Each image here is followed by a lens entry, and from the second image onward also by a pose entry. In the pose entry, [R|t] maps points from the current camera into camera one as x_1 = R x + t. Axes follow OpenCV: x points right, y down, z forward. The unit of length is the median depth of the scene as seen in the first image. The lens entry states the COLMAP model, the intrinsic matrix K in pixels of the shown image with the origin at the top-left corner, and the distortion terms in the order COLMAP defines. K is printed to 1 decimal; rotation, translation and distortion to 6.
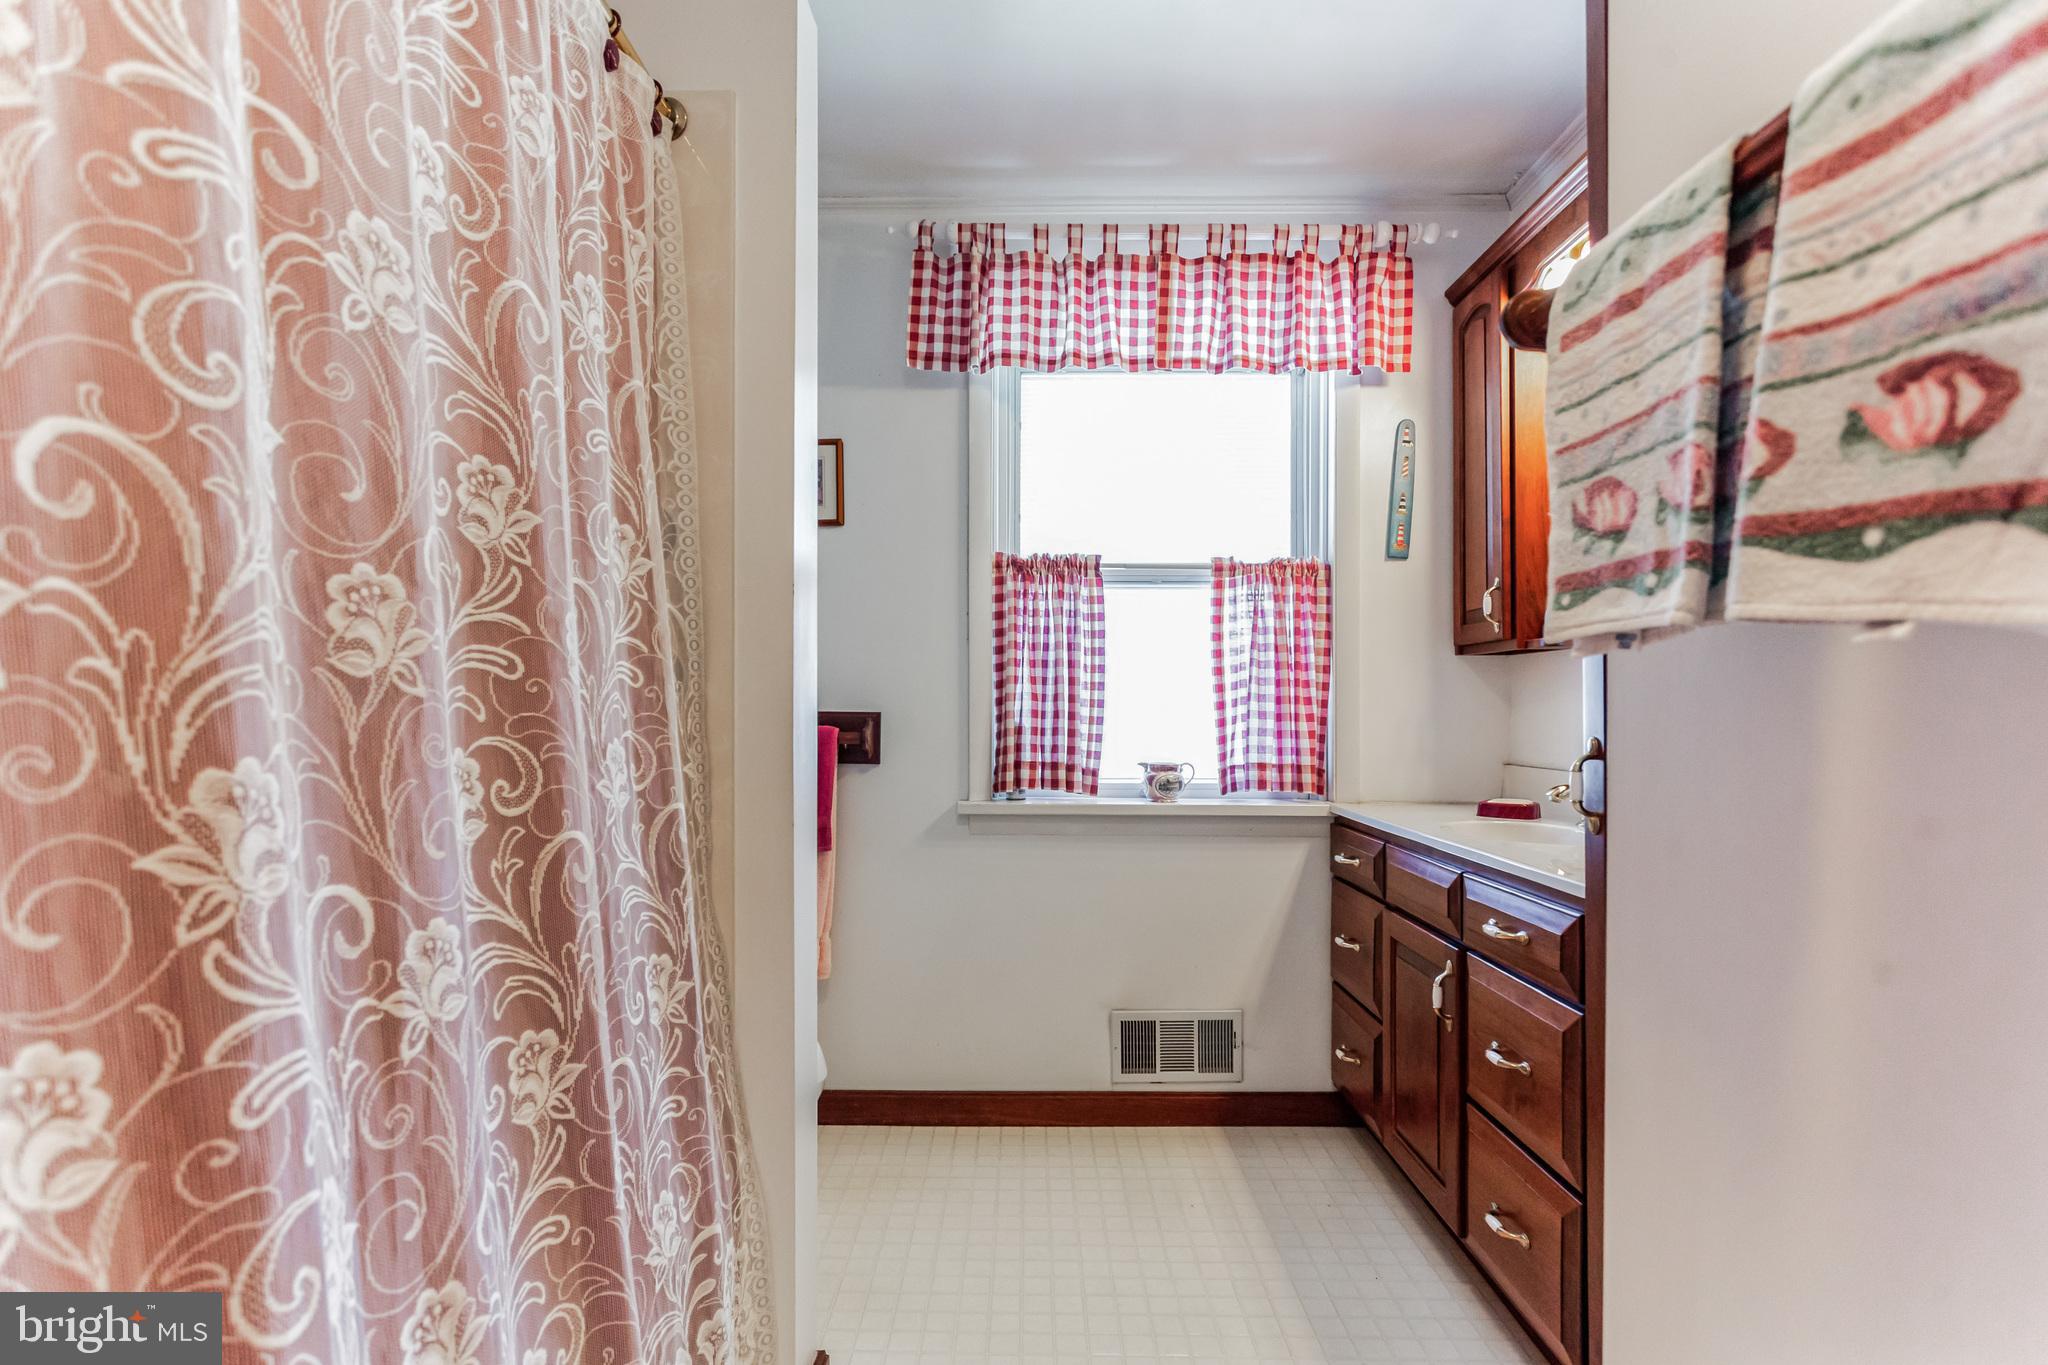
lens RADIAL K [[1023.3, 0, 1024.3], [0, 1023.3, 681.2], [0, 0, 1]] dist [-0.009423, 0.007398]
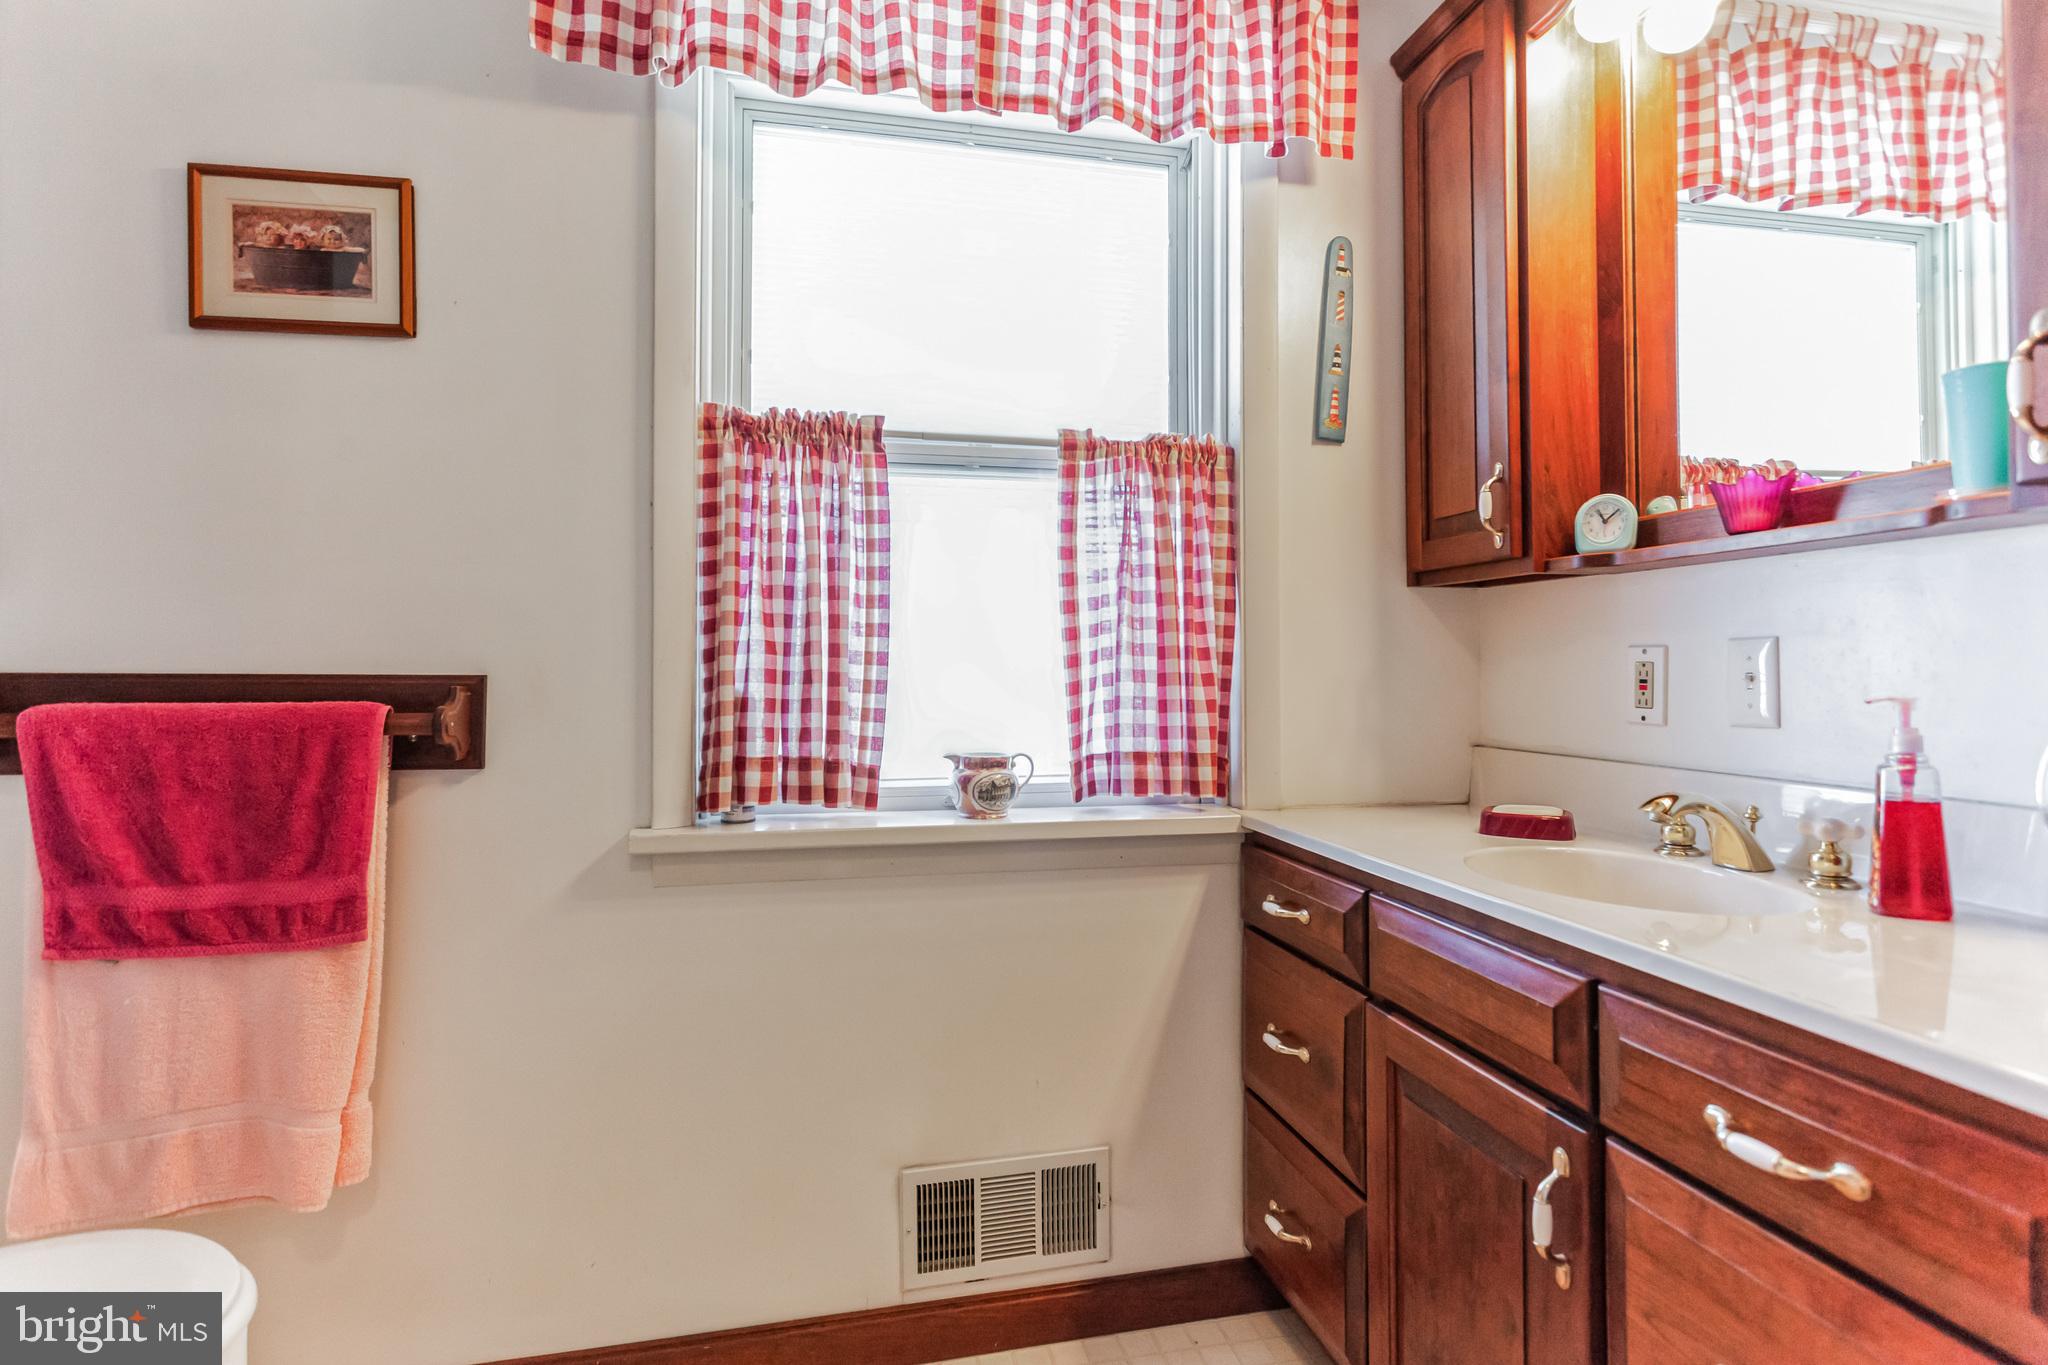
lens RADIAL K [[1023.3, 0, 1033.5], [0, 1023.3, 647.0], [0, 0, 1]] dist [-0.009423, 0.007398]
pose [[0.974276, 0.000778, 0.225356, 0.025245], [-0.002884, 0.999955, 0.009014, 0.009257], [-0.225338, -0.009432, 0.974235, 0.394544]]
